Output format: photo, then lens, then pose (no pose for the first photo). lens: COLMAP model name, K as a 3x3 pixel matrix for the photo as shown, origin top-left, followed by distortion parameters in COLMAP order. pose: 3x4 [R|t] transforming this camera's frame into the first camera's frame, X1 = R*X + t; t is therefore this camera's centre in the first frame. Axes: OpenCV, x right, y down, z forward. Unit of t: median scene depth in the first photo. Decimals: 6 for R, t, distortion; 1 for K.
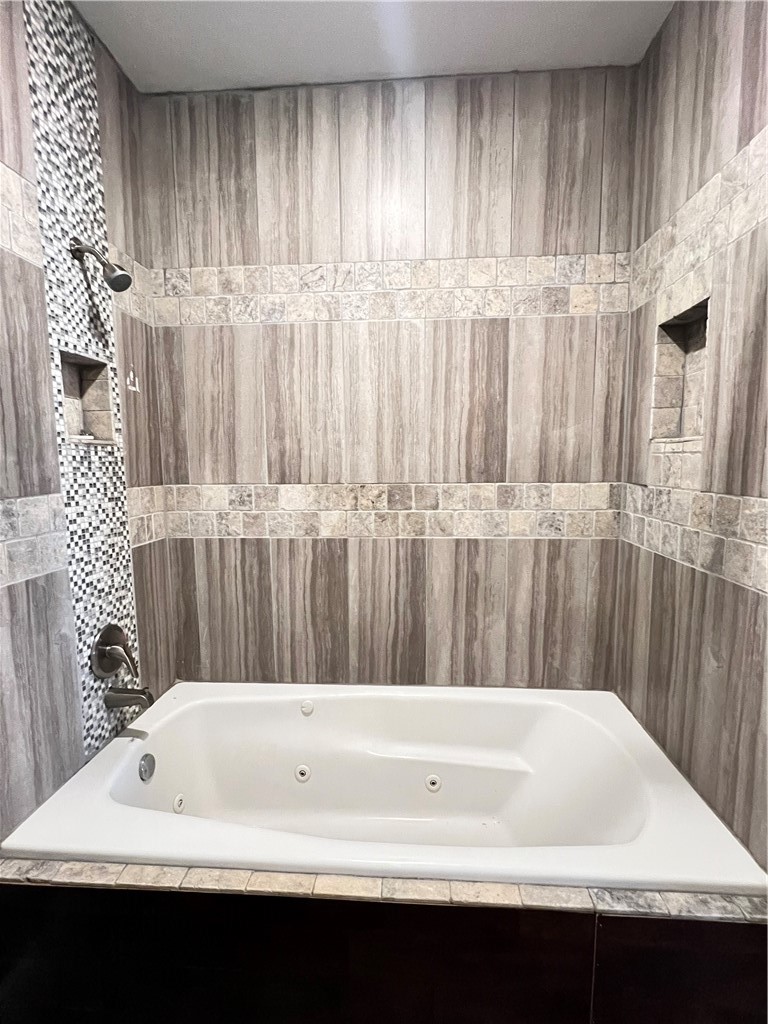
lens RADIAL K [[477.2, 0, 387.6], [0, 477.2, 514.3], [0, 0, 1]] dist [-0.003464, 0.000550]
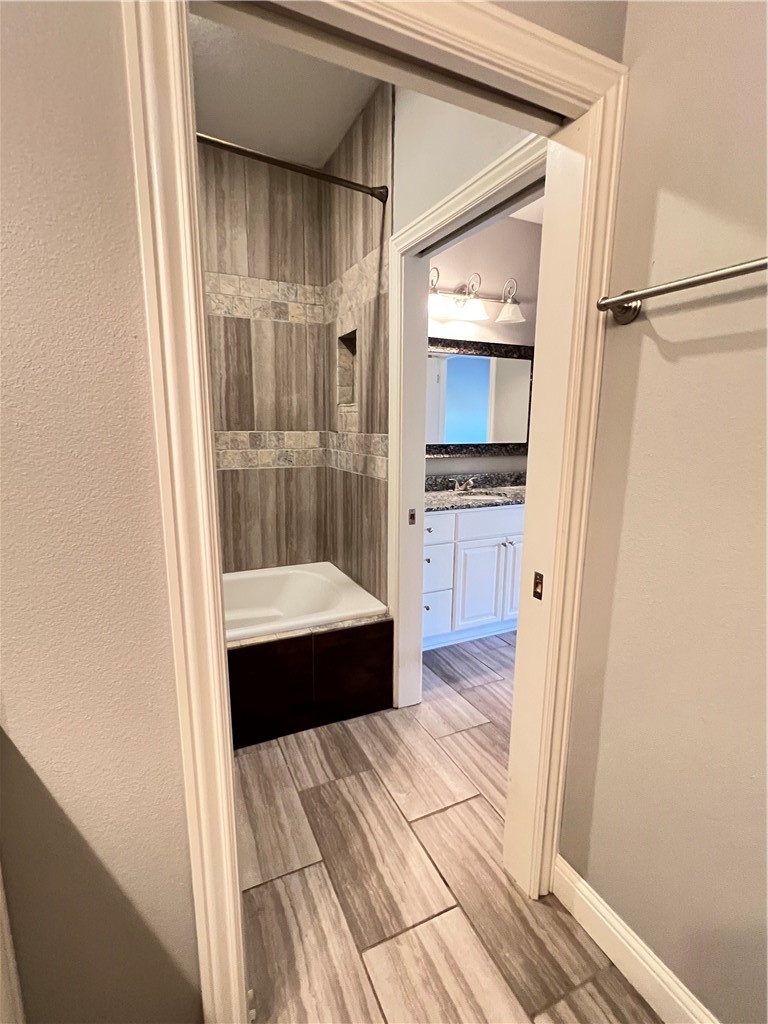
lens RADIAL K [[477.2, 0, 383.7], [0, 477.2, 513.0], [0, 0, 1]] dist [-0.003464, 0.000550]
pose [[0.873104, -0.074451, 0.481815, -0.140686], [0.040899, 0.995973, 0.079787, 0.089260], [-0.485815, -0.049957, 0.872633, -0.523493]]
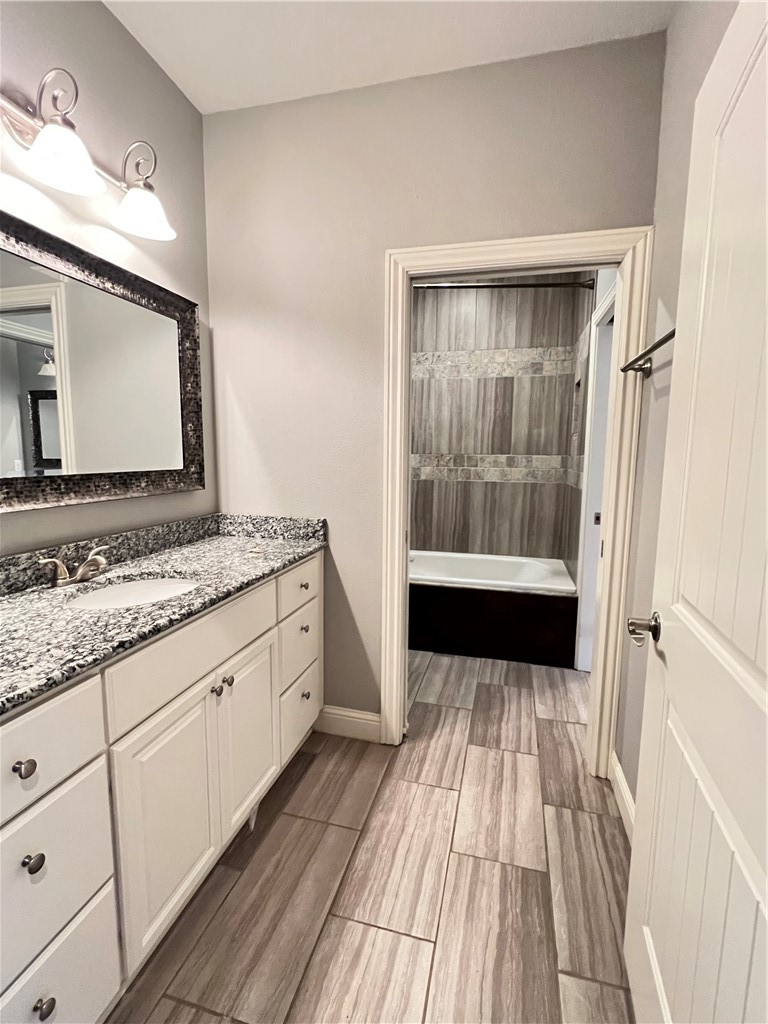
lens RADIAL K [[477.2, 0, 386.3], [0, 477.2, 512.0], [0, 0, 1]] dist [-0.003464, 0.000550]
pose [[0.981384, 0.041672, -0.187478, 0.117659], [-0.040887, 0.999131, 0.008055, 0.192689], [0.187651, -0.000240, 0.982236, -1.170278]]
